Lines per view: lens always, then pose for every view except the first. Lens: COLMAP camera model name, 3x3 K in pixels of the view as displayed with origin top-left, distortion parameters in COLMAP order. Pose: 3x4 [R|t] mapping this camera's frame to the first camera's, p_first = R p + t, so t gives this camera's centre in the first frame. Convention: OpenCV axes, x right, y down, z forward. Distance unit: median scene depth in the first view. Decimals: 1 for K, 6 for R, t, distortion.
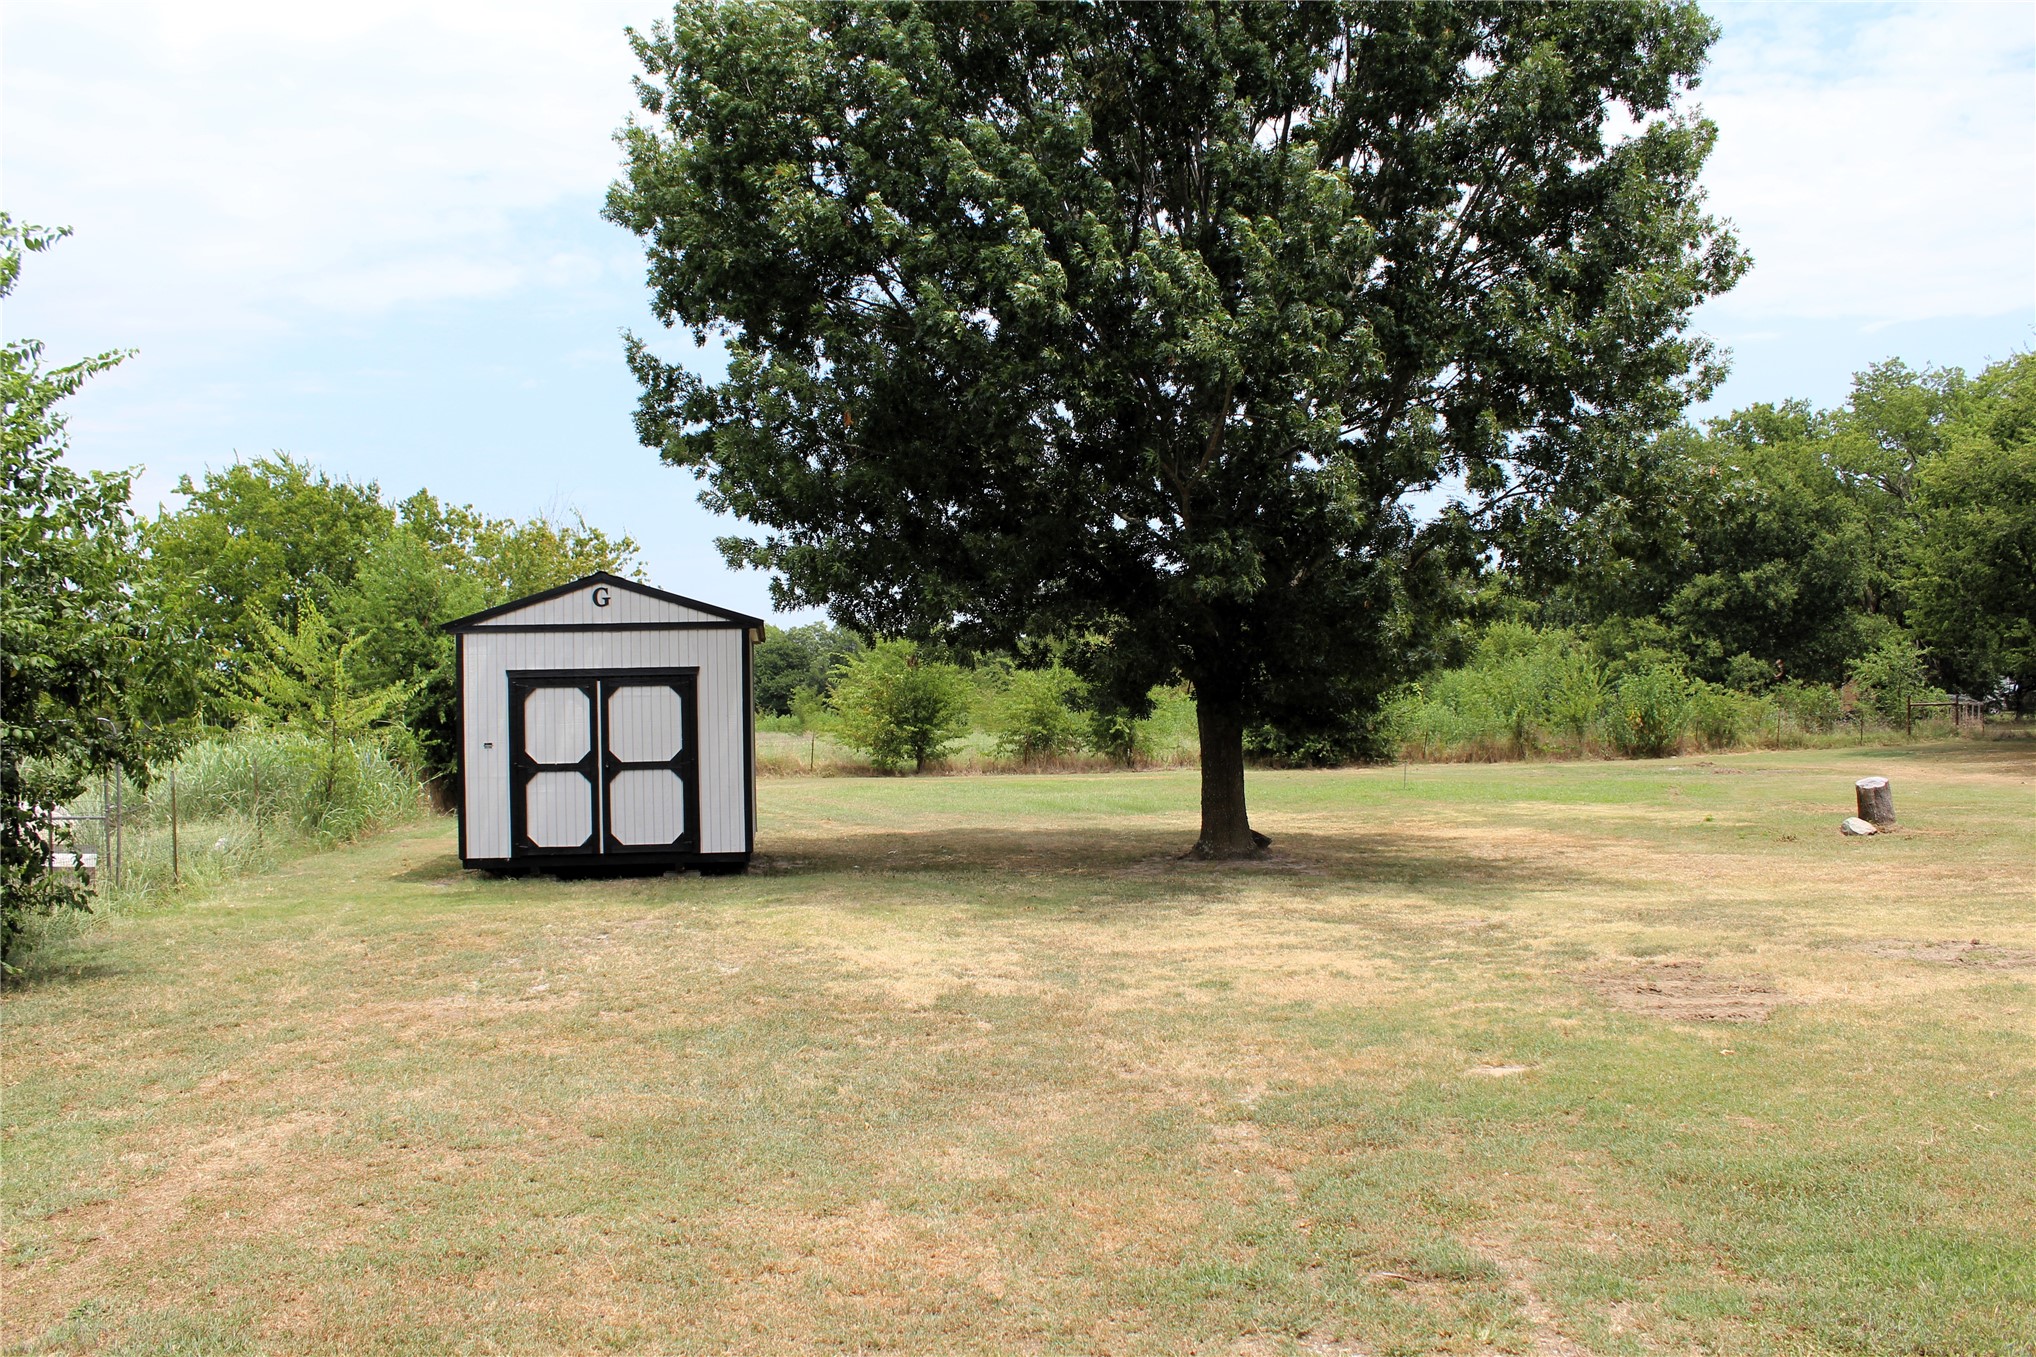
lens RADIAL K [[1729.9, 0, 1021.8], [0, 1729.9, 673.7], [0, 0, 1]] dist [-0.104426, 0.002128]
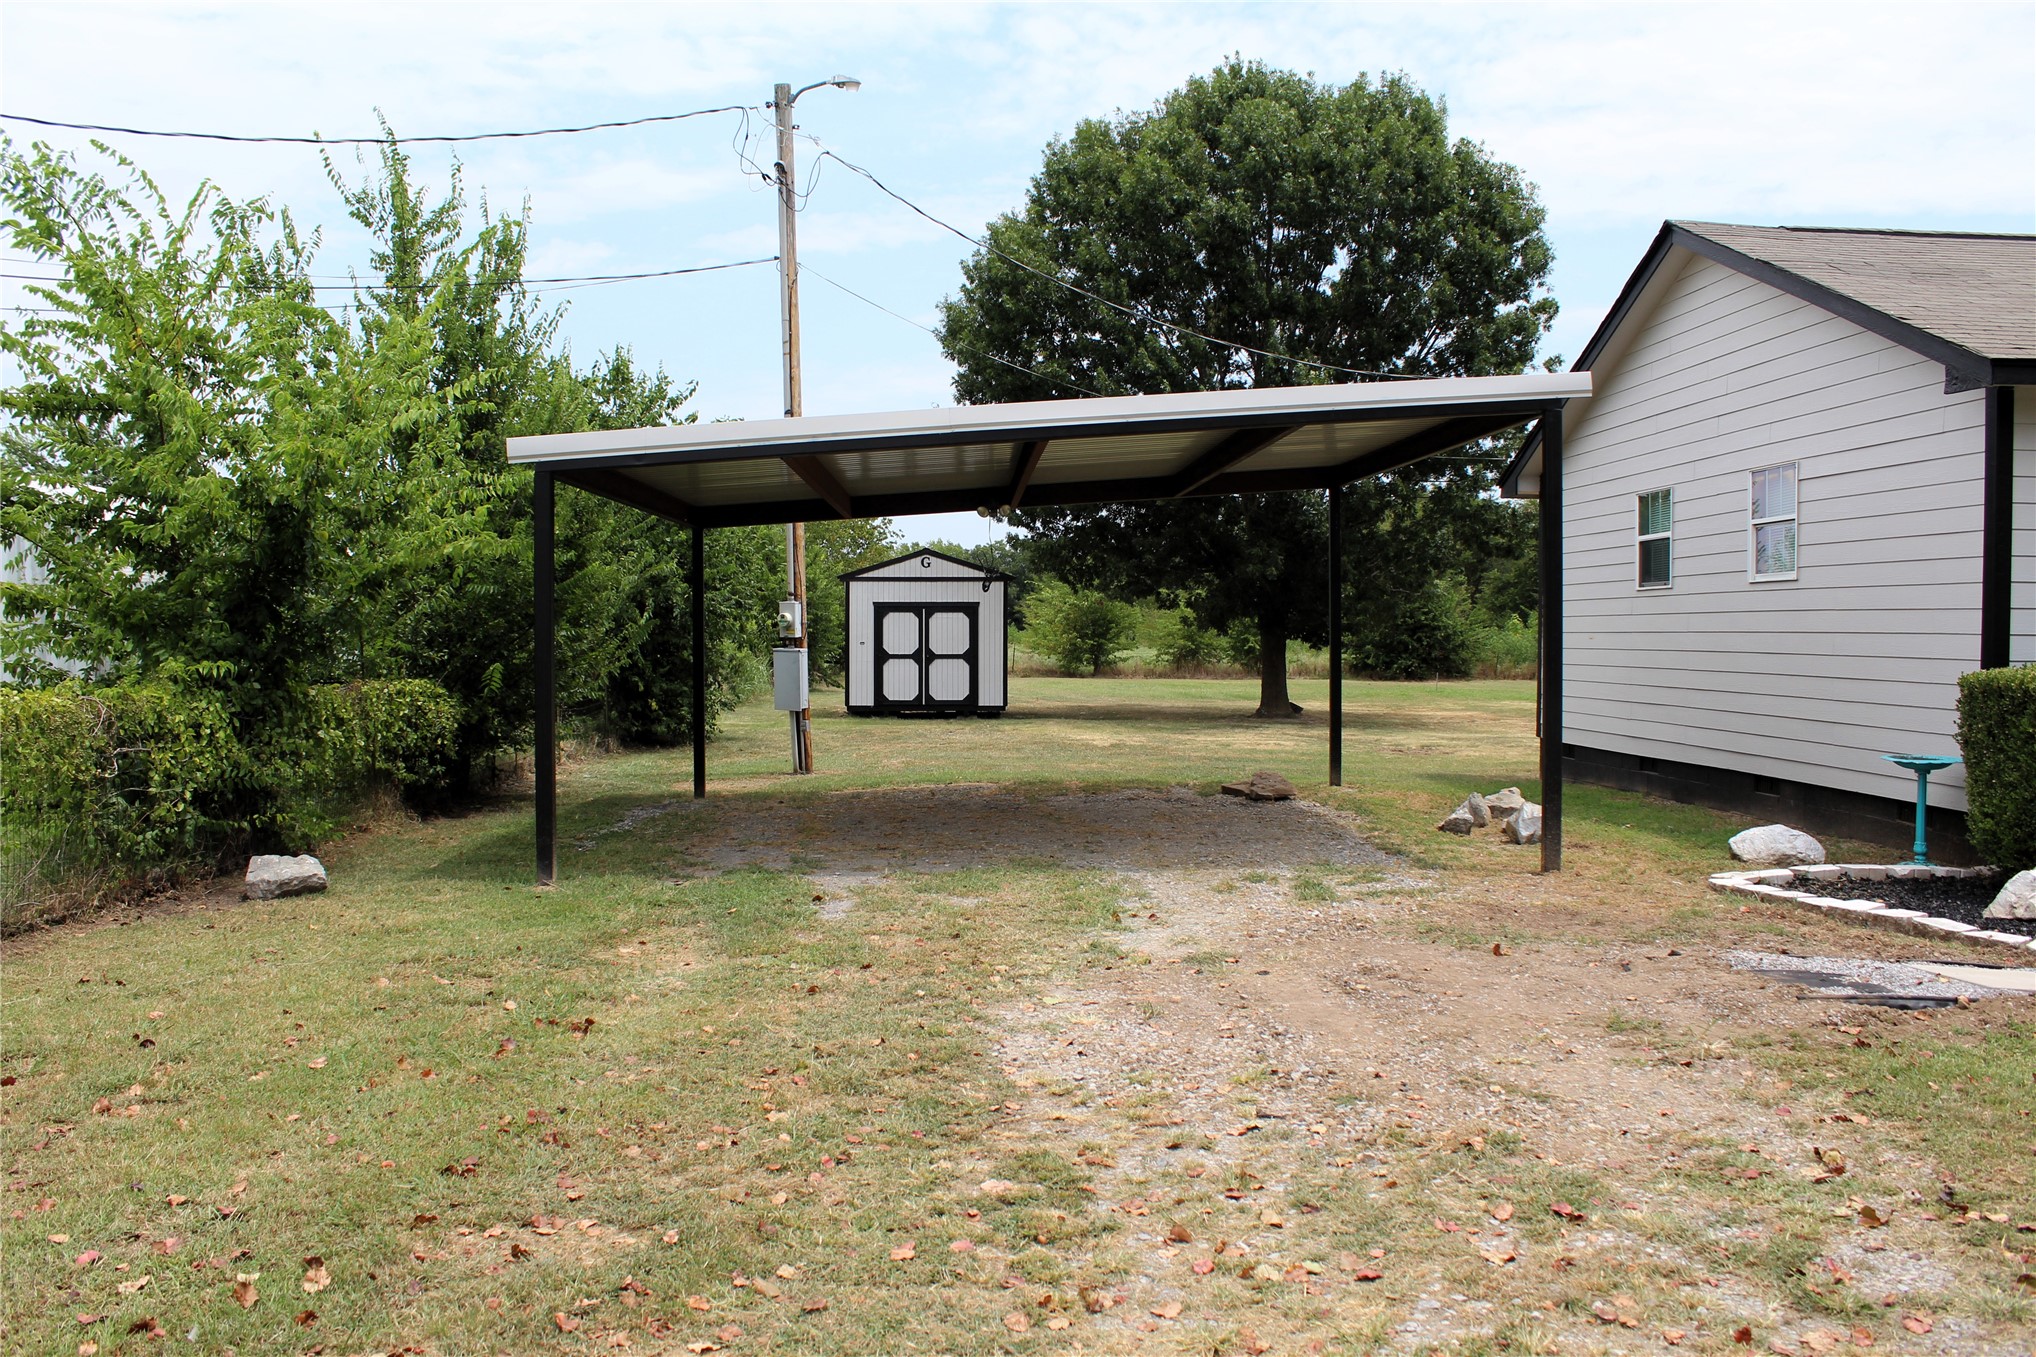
lens RADIAL K [[1729.9, 0, 1013.7], [0, 1729.9, 683.4], [0, 0, 1]] dist [-0.104426, 0.002128]
pose [[0.994370, 0.025619, -0.102822, 0.014196], [-0.020015, 0.998276, 0.055167, -0.007838], [0.104058, -0.052799, 0.993169, -0.317728]]
